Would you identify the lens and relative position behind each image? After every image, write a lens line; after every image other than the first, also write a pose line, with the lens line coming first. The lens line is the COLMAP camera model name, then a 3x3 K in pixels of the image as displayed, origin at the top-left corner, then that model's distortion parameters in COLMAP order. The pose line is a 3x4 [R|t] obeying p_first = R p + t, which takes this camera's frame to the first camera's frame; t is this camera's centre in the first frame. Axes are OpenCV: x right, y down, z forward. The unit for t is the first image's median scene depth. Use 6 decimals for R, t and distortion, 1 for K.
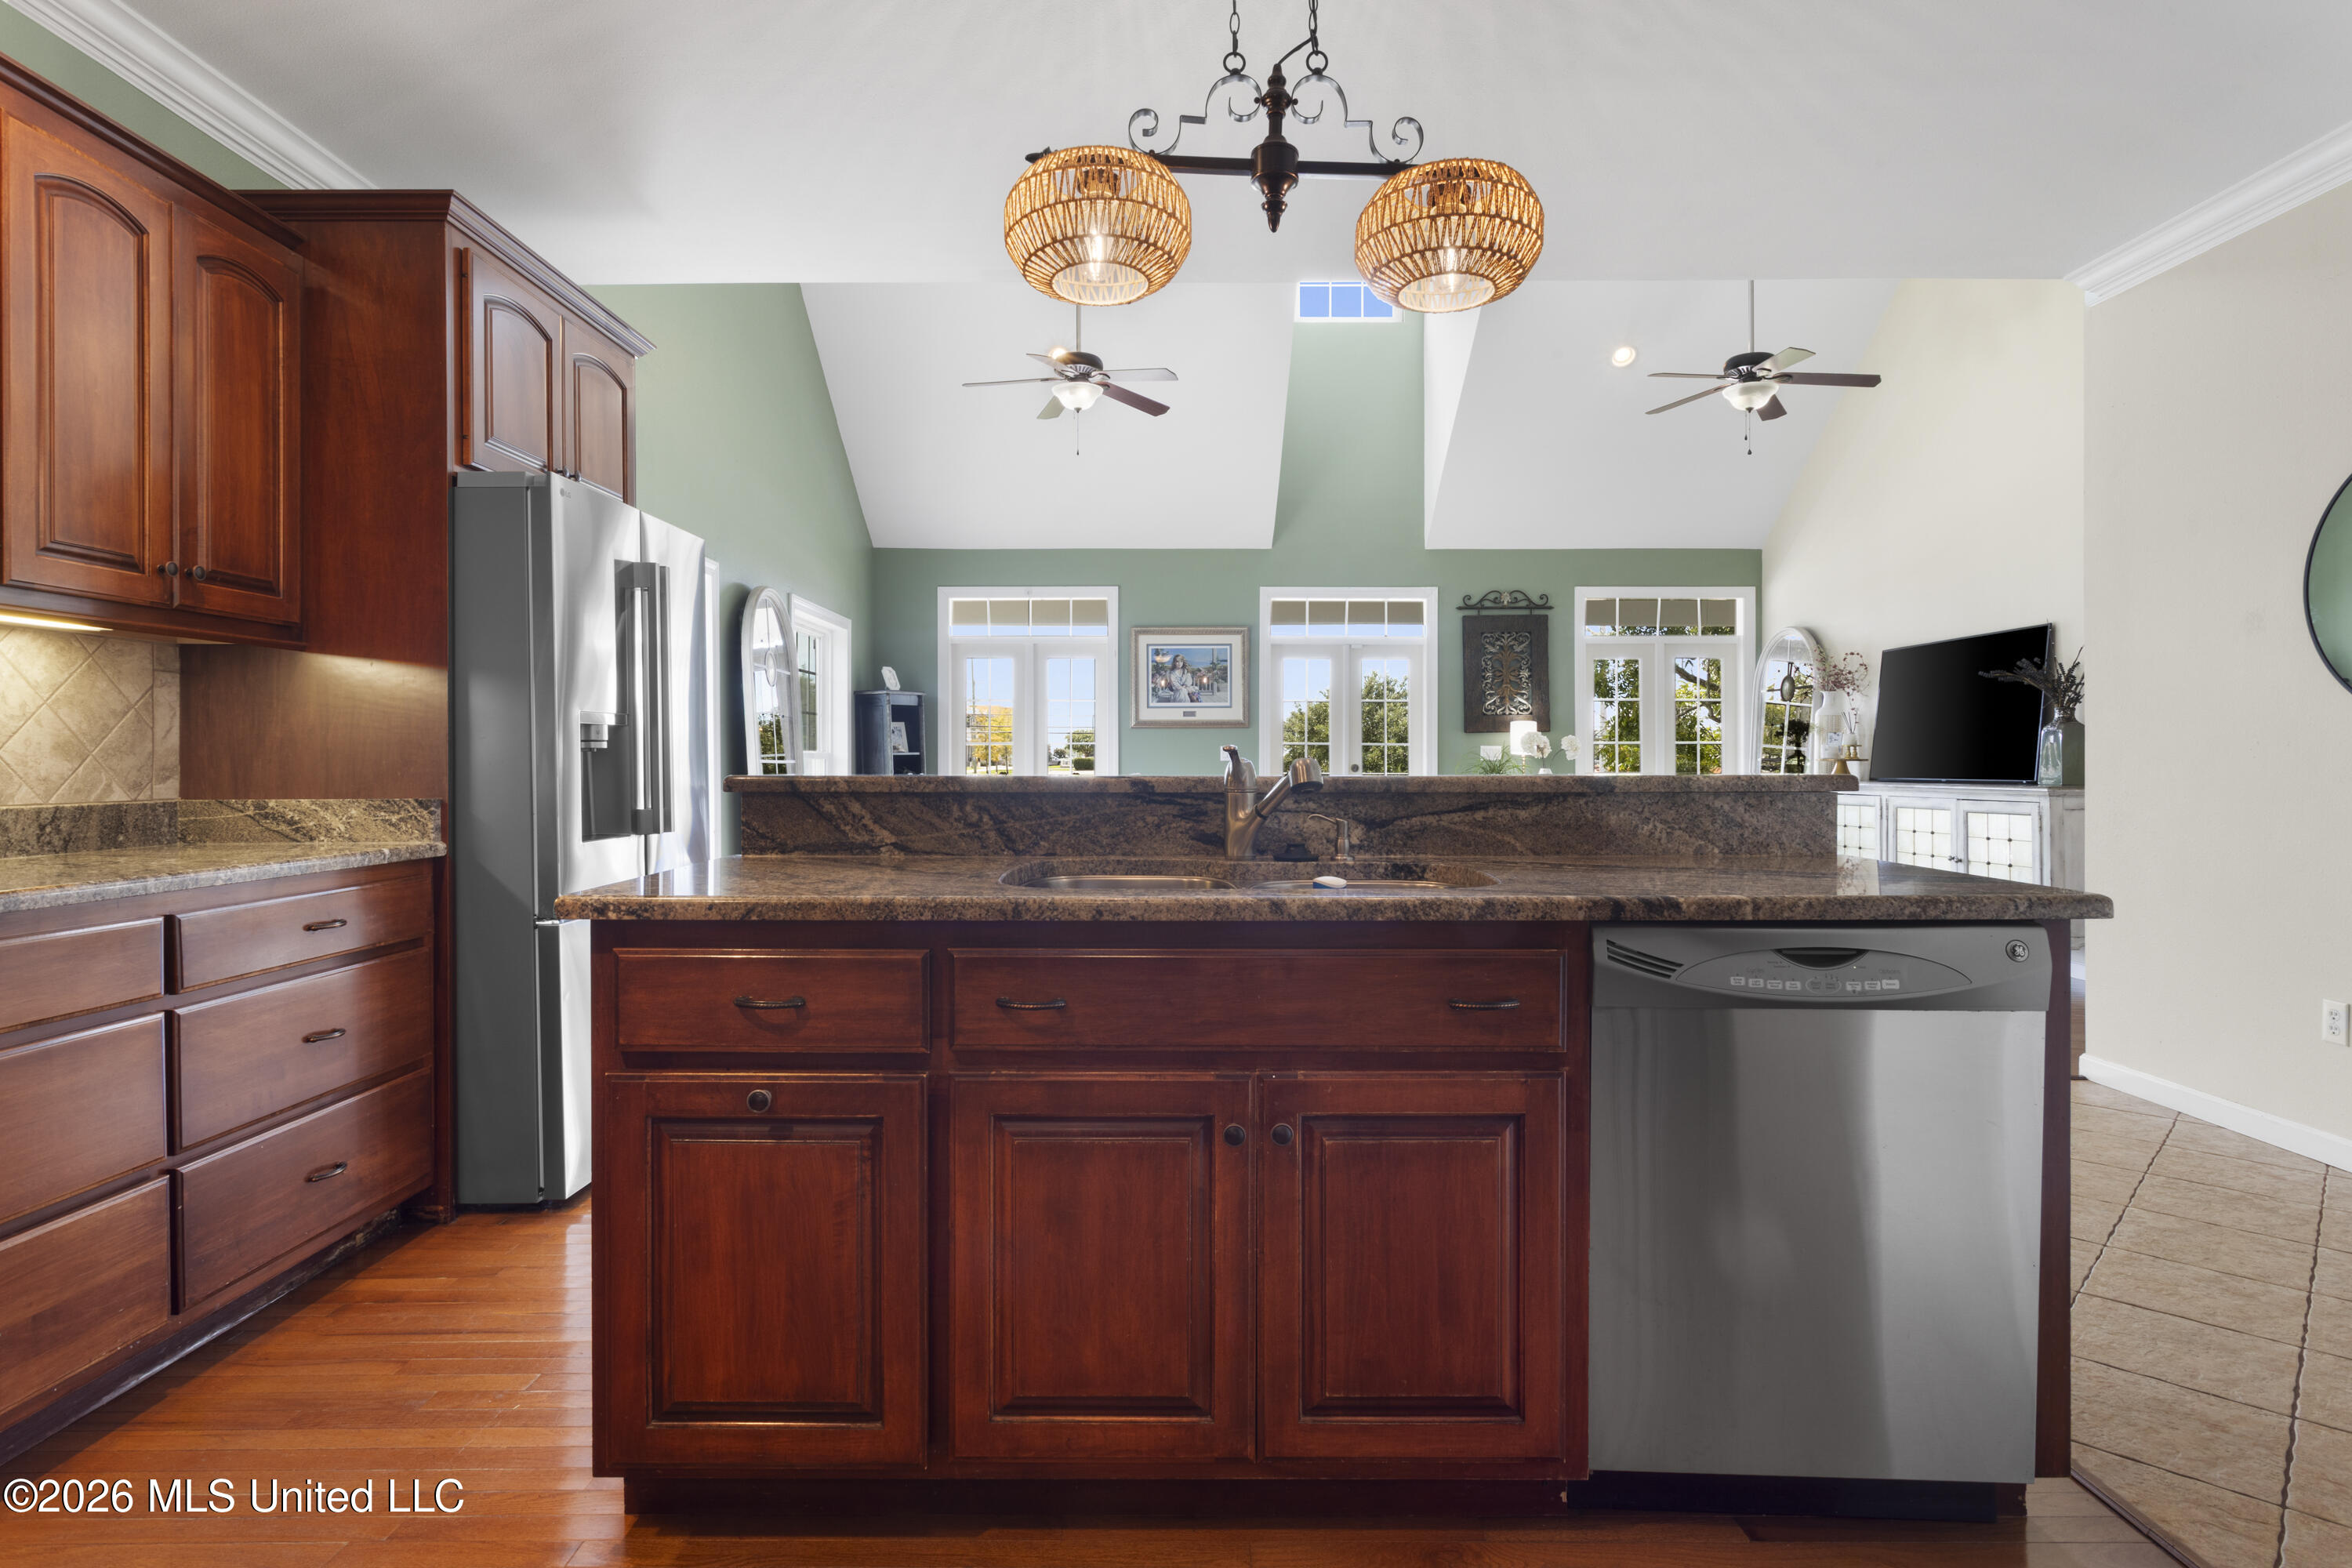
lens RADIAL K [[1207.7, 0, 1172.0], [0, 1207.7, 769.1], [0, 0, 1]] dist [-0.004201, 0.000868]
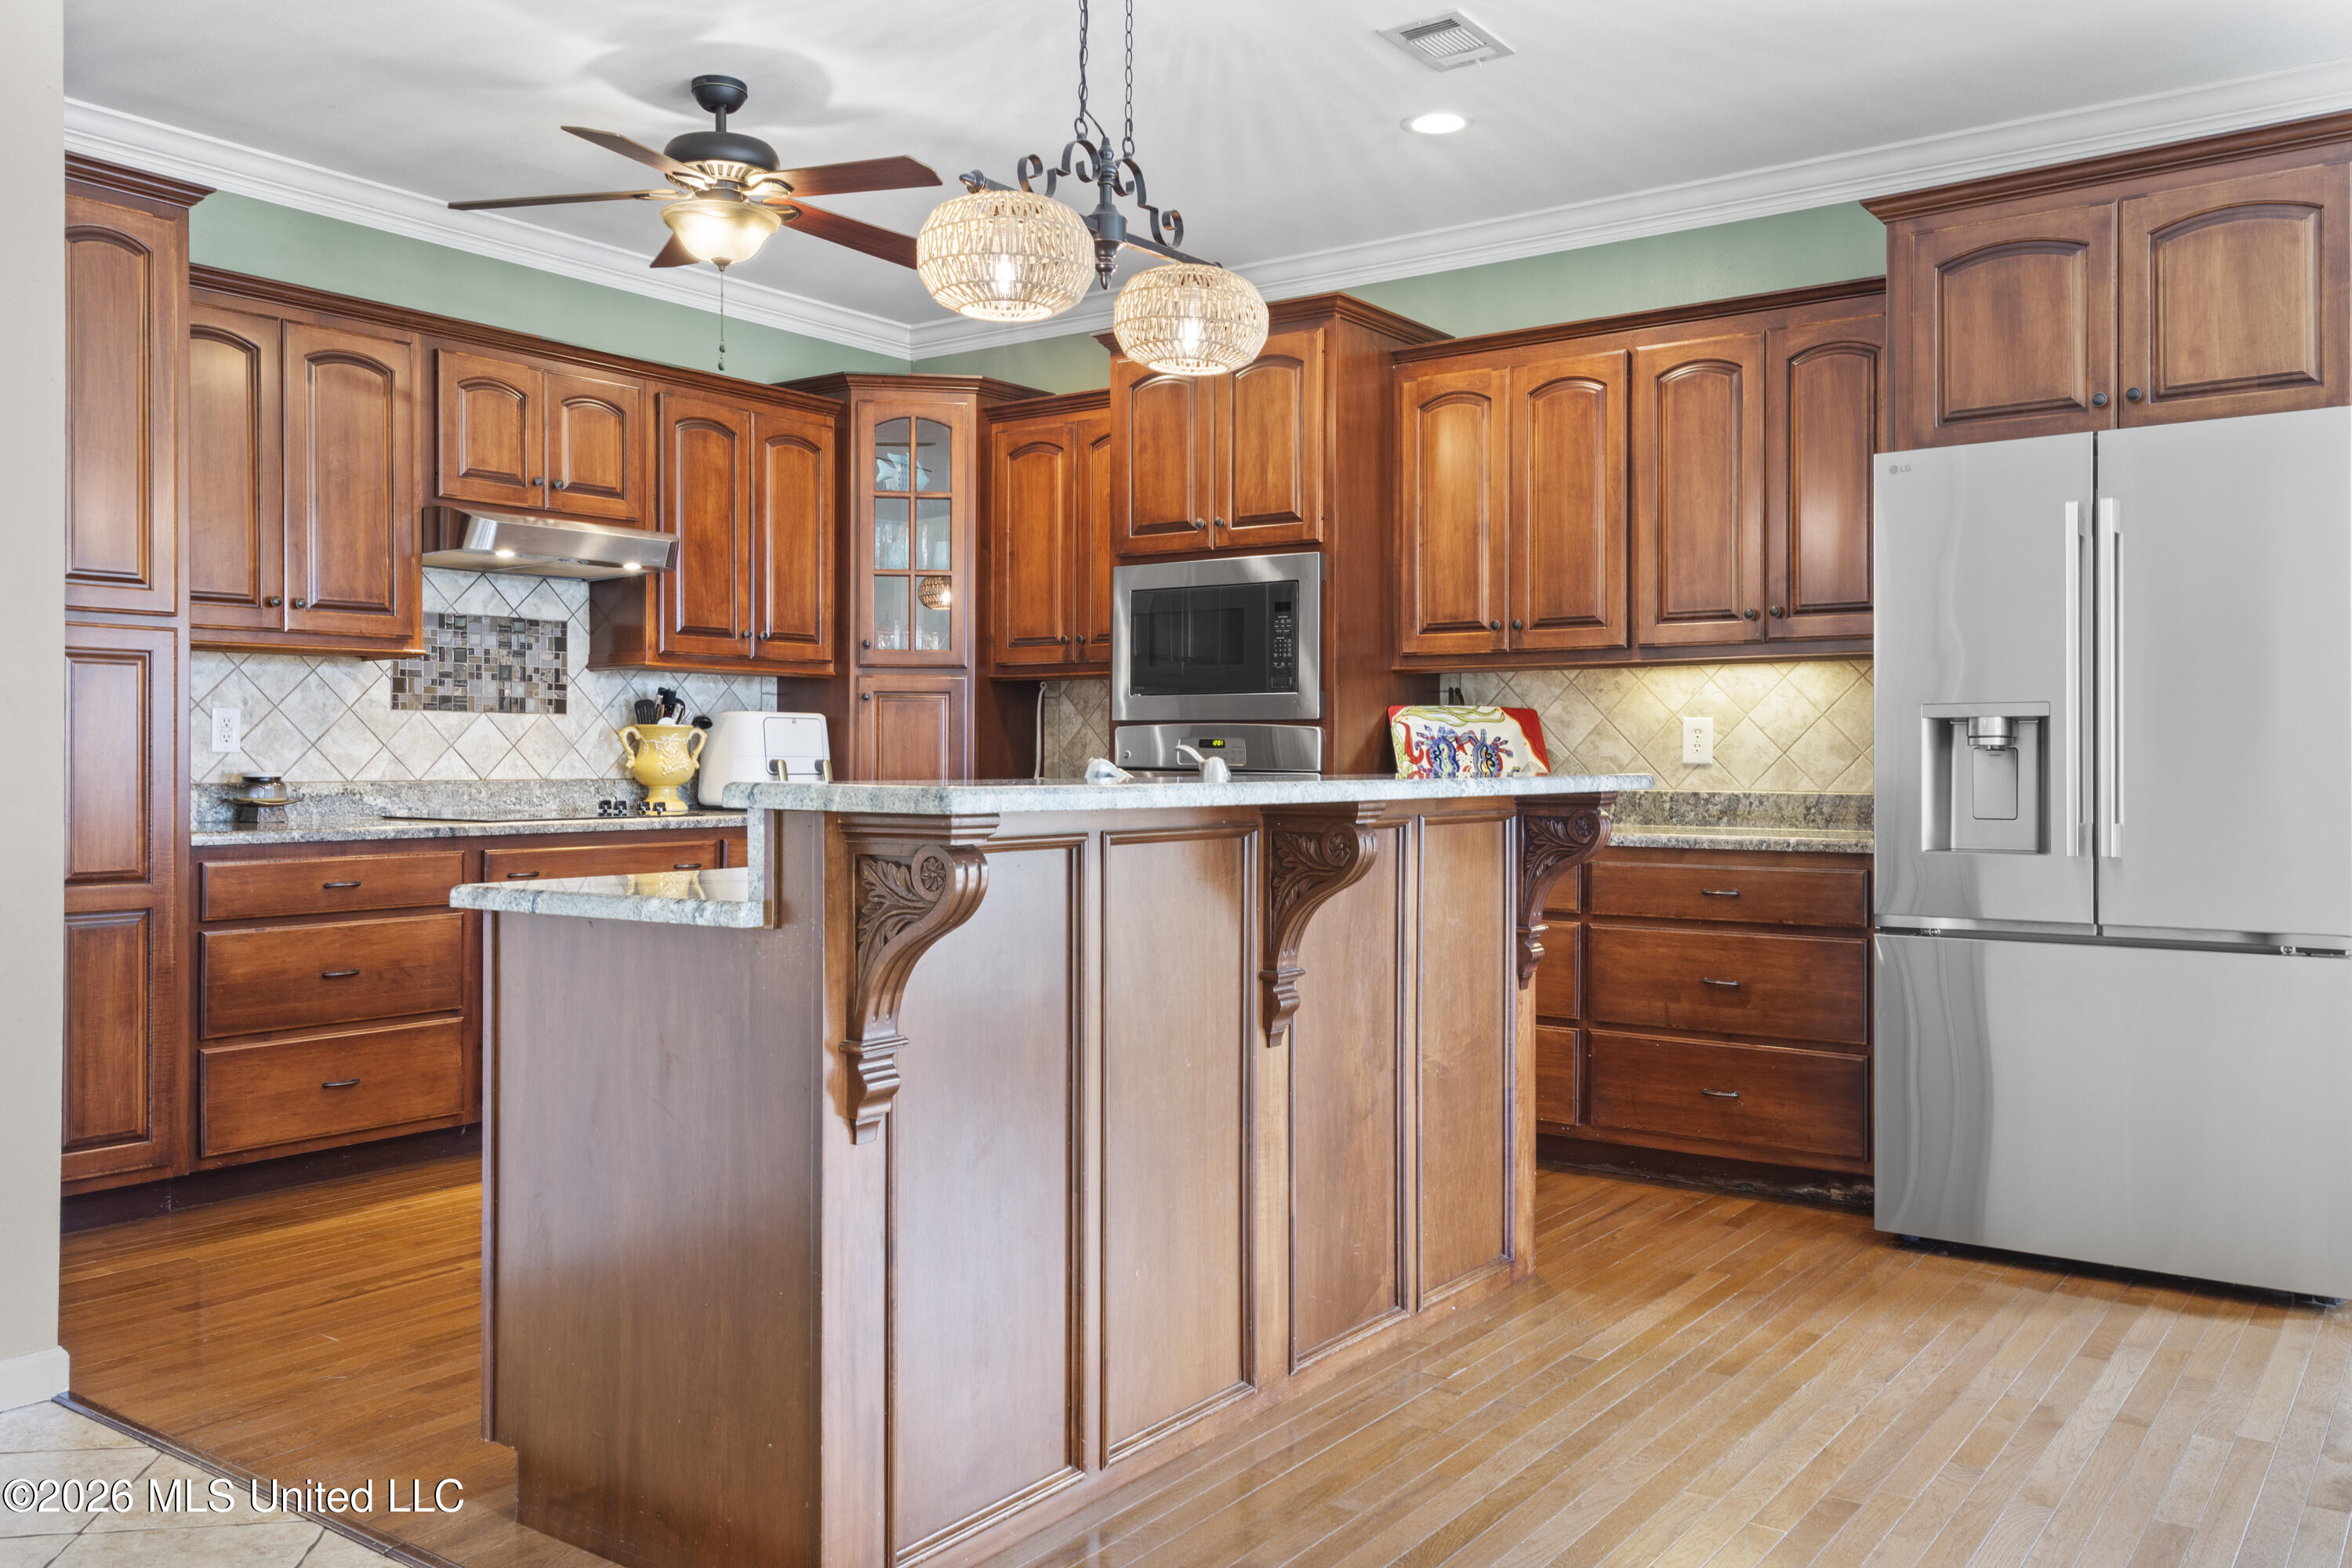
lens RADIAL K [[1840.5, 0, 1177.5], [0, 1840.5, 757.8], [0, 0, 1]] dist [0.006799, -0.003340]
pose [[-0.590081, 0.000354, -0.807344, 0.456529], [-0.006639, 0.999964, 0.005290, -0.005826], [0.807317, 0.008482, -0.590057, 0.662158]]
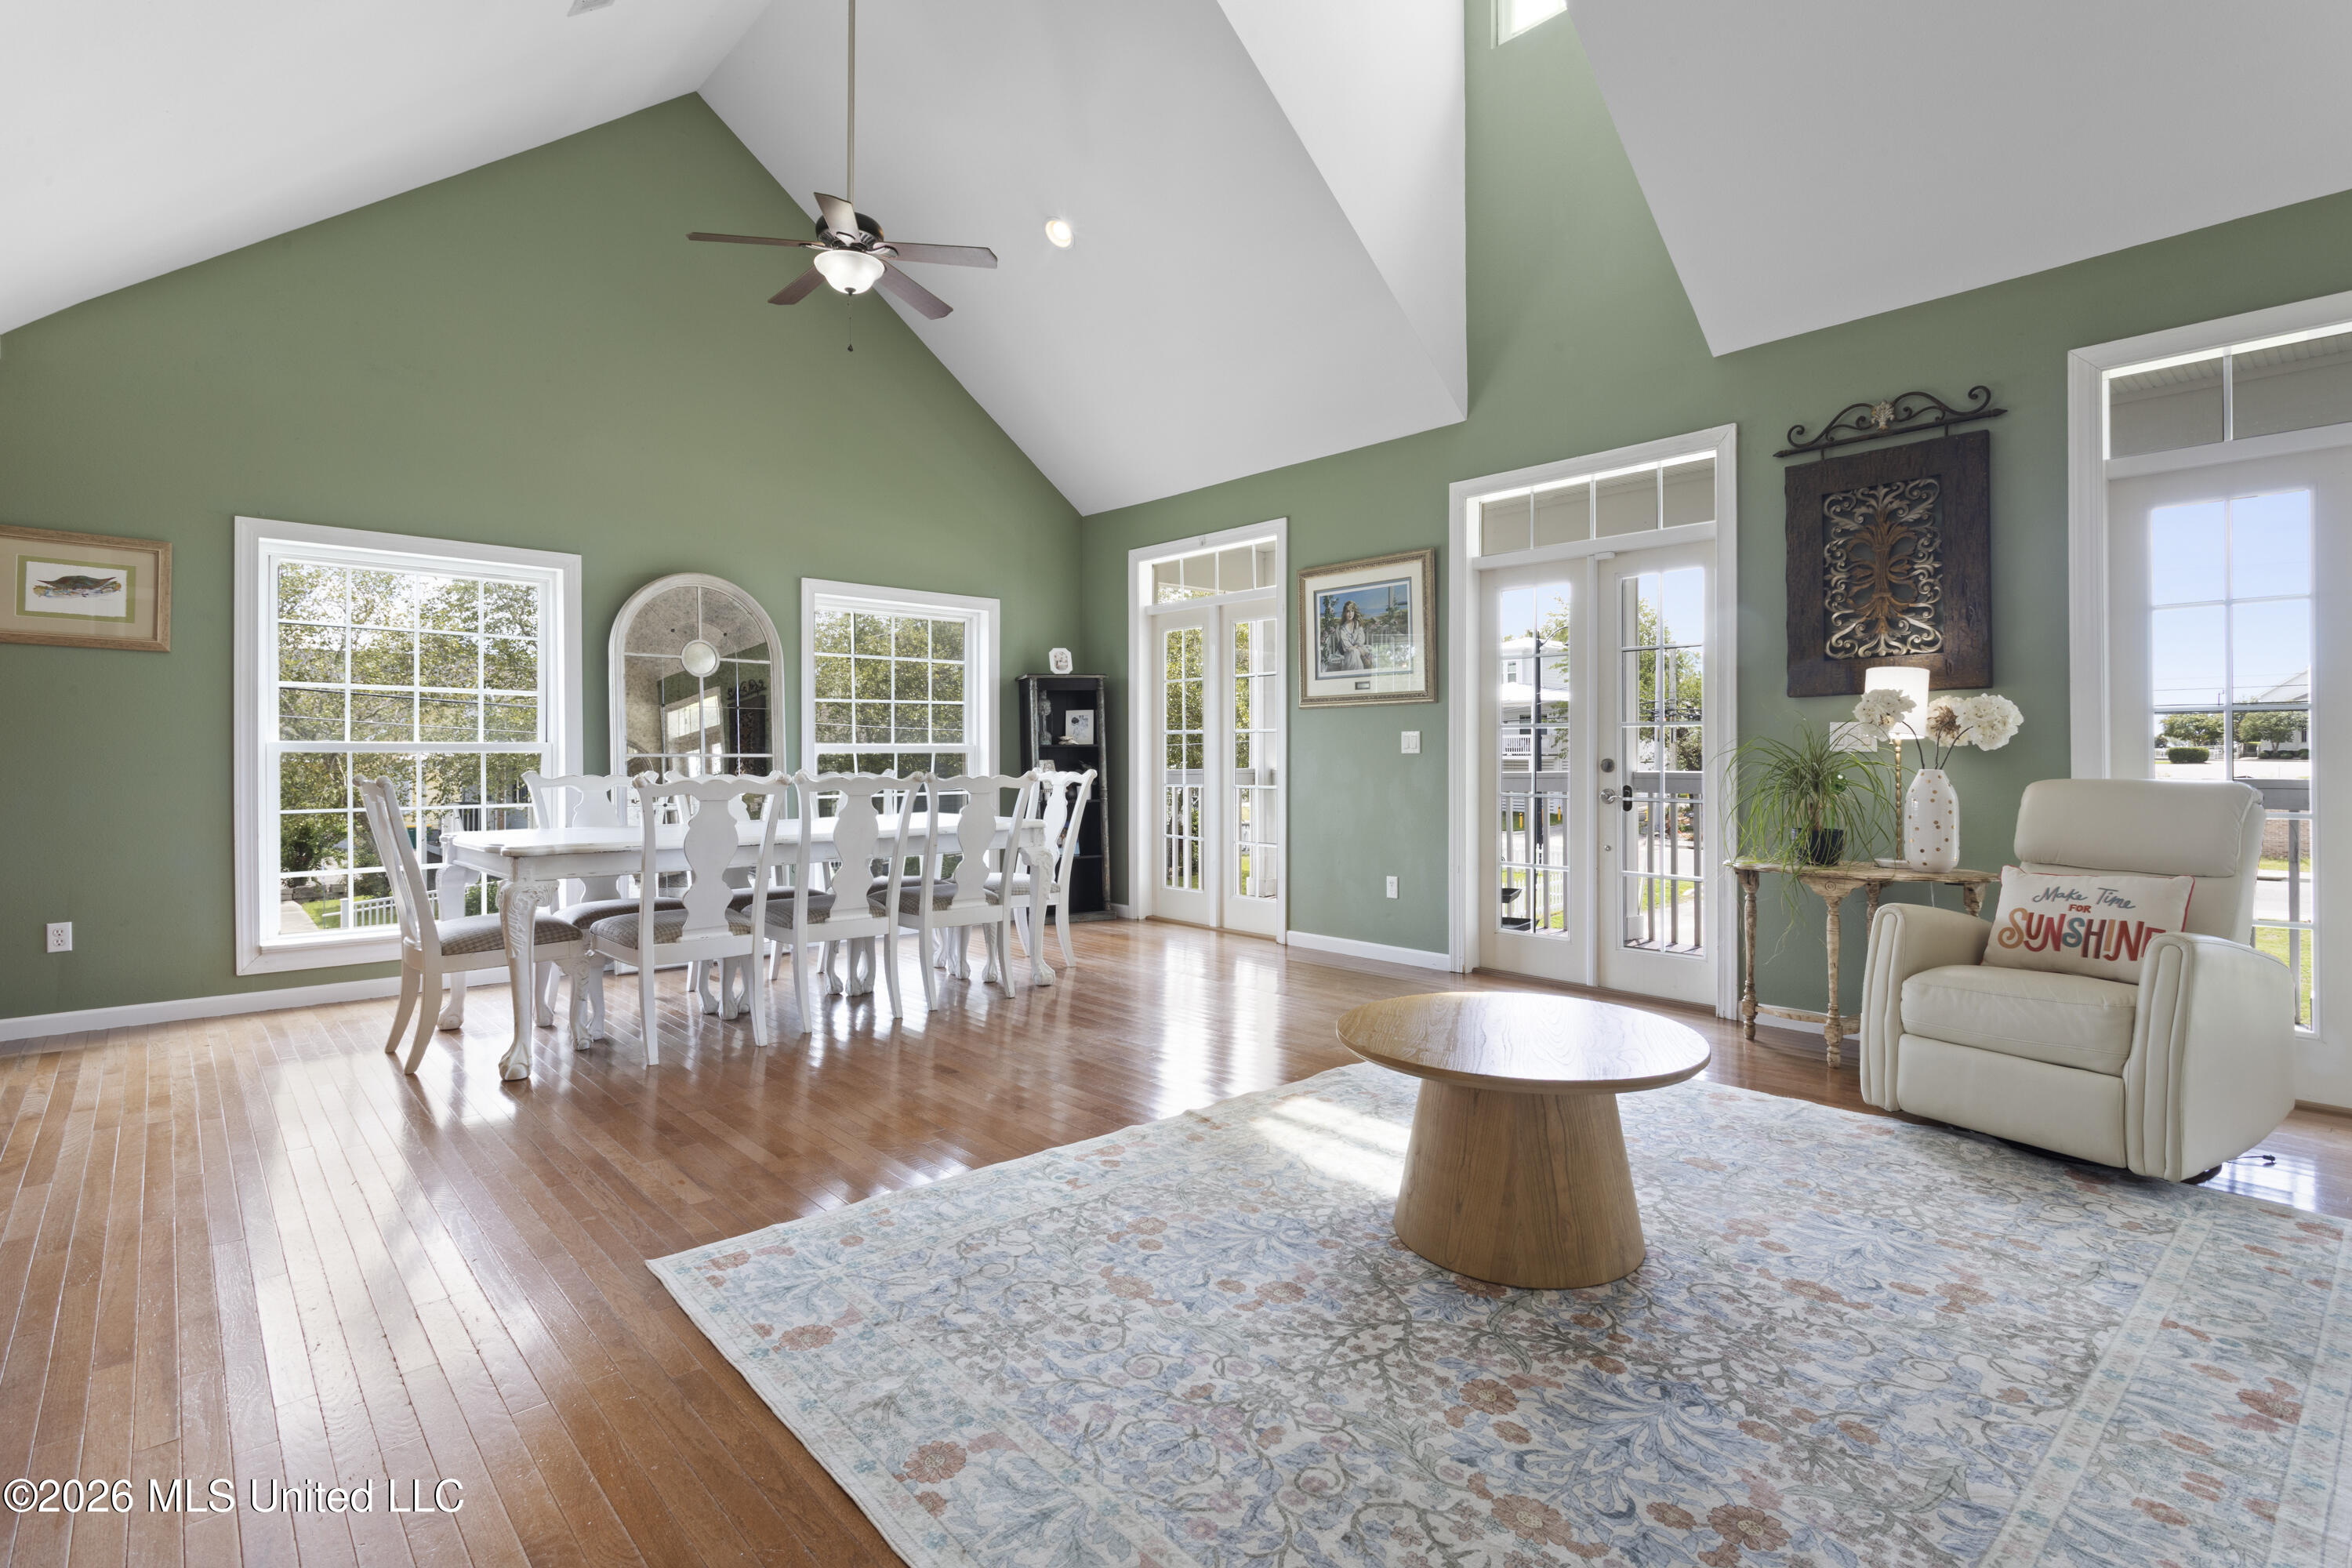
lens RADIAL K [[1121.9, 0, 1172.9], [0, 1121.9, 751.5], [0, 0, 1]] dist [0.001064, -0.000227]
pose [[0.669628, -0.002124, -0.742693, 0.636487], [-0.004026, 0.999971, -0.006489, -0.004948], [0.742686, 0.007336, 0.669600, 0.747055]]
